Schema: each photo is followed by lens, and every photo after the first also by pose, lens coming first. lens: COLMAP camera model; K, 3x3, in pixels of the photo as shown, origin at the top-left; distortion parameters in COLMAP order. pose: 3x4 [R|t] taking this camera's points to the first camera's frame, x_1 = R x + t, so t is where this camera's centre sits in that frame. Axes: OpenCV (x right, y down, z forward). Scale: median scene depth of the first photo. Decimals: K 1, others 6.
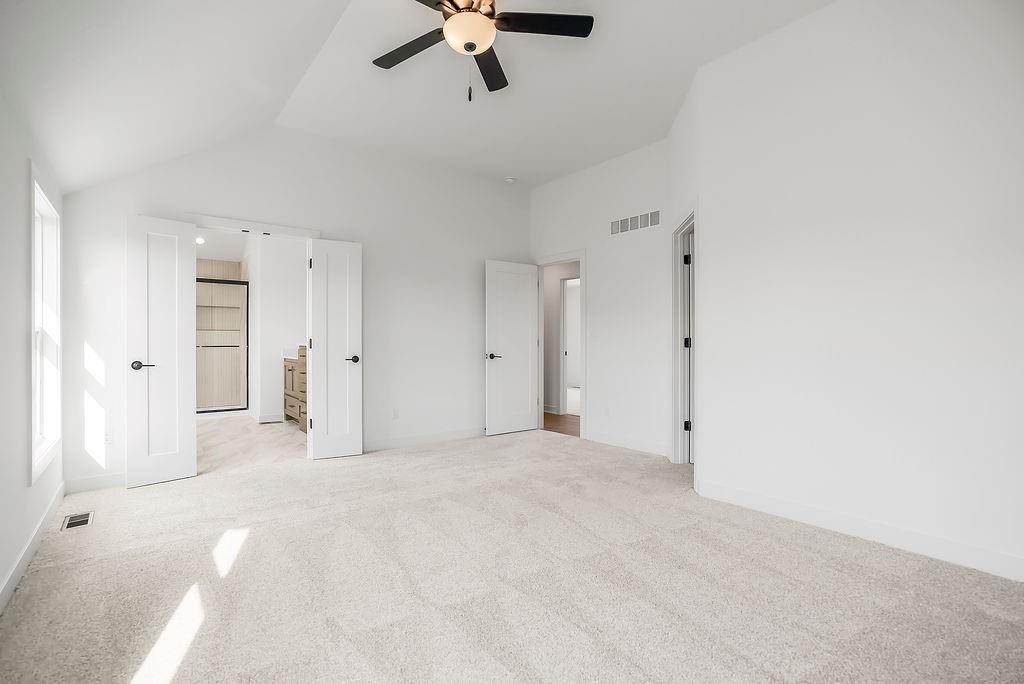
lens RADIAL K [[471.0, 0, 512.0], [0, 471.0, 342.0], [0, 0, 1]] dist [-0.042992, 0.022790]
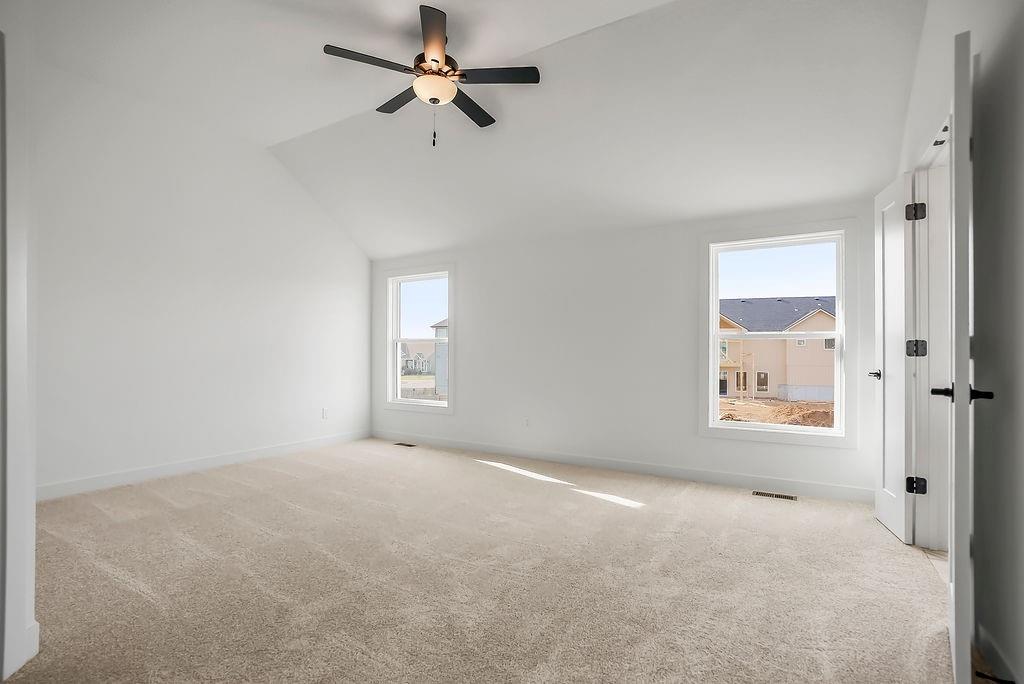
lens RADIAL K [[471.0, 0, 512.0], [0, 471.0, 342.0], [0, 0, 1]] dist [-0.042992, 0.022790]
pose [[-0.930024, -0.011335, -0.367324, 0.086901], [-0.005680, 0.999848, -0.016472, 0.007064], [0.367455, -0.013233, -0.929947, 1.176188]]
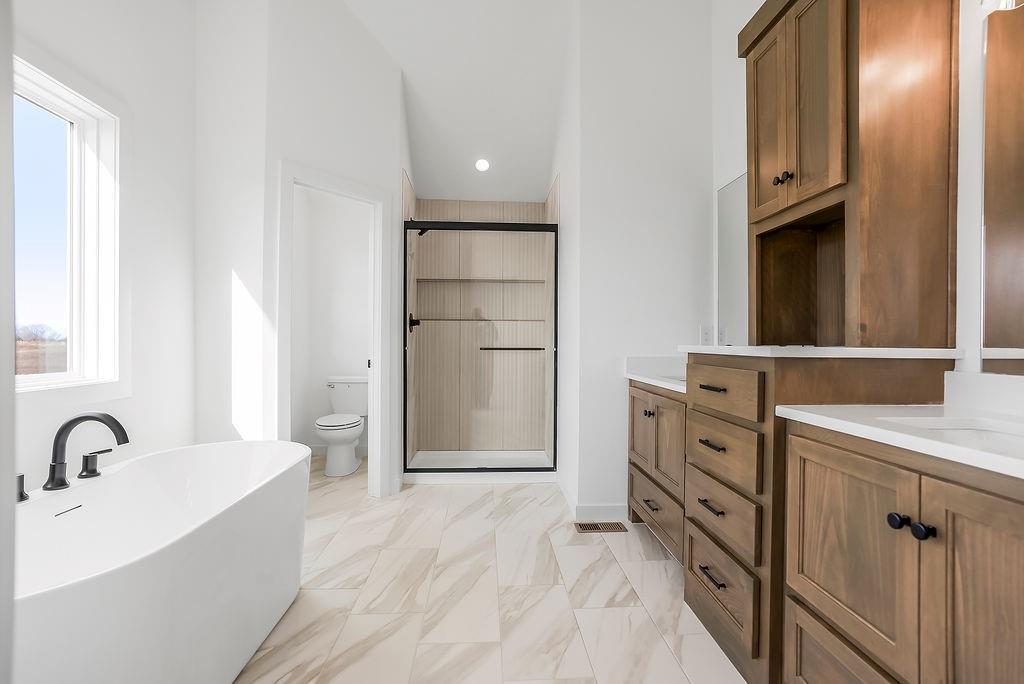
lens RADIAL K [[471.0, 0, 512.0], [0, 471.0, 342.0], [0, 0, 1]] dist [-0.042992, 0.022790]
pose [[0.819118, 0.006487, -0.573588, -0.481384], [-0.007570, 0.999971, 0.000498, -0.000159], [0.573575, 0.003934, 0.819144, 0.850423]]
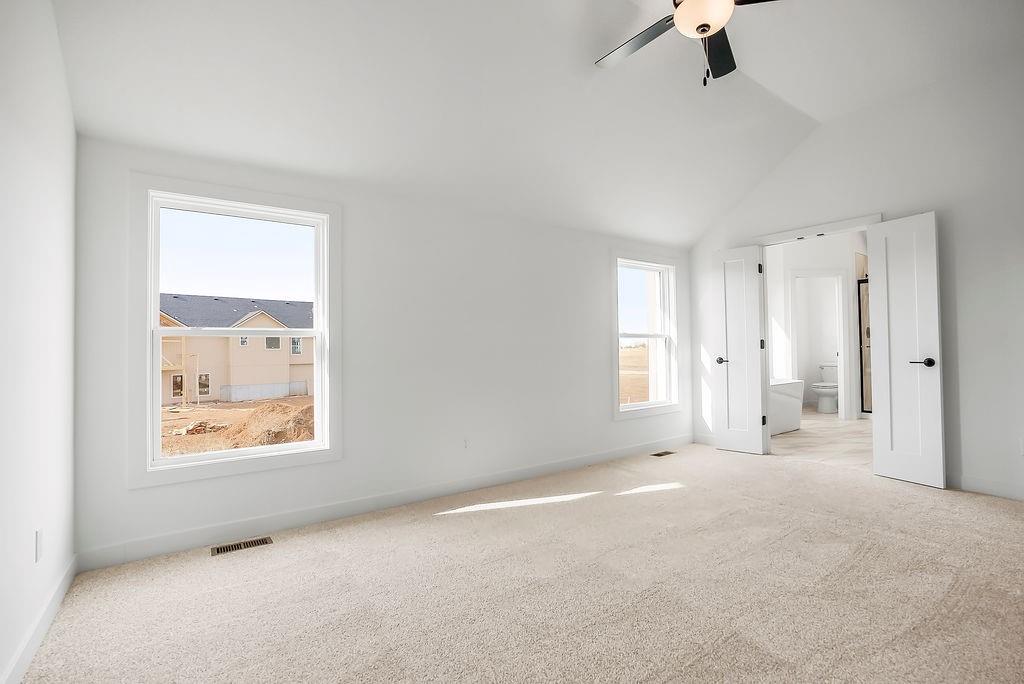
lens RADIAL K [[471.0, 0, 512.0], [0, 471.0, 342.0], [0, 0, 1]] dist [-0.042992, 0.022790]
pose [[-0.047930, -0.012897, -0.998767, 0.458554], [0.010931, 0.999850, -0.013436, 0.005775], [0.998791, -0.011561, -0.047782, 0.347561]]
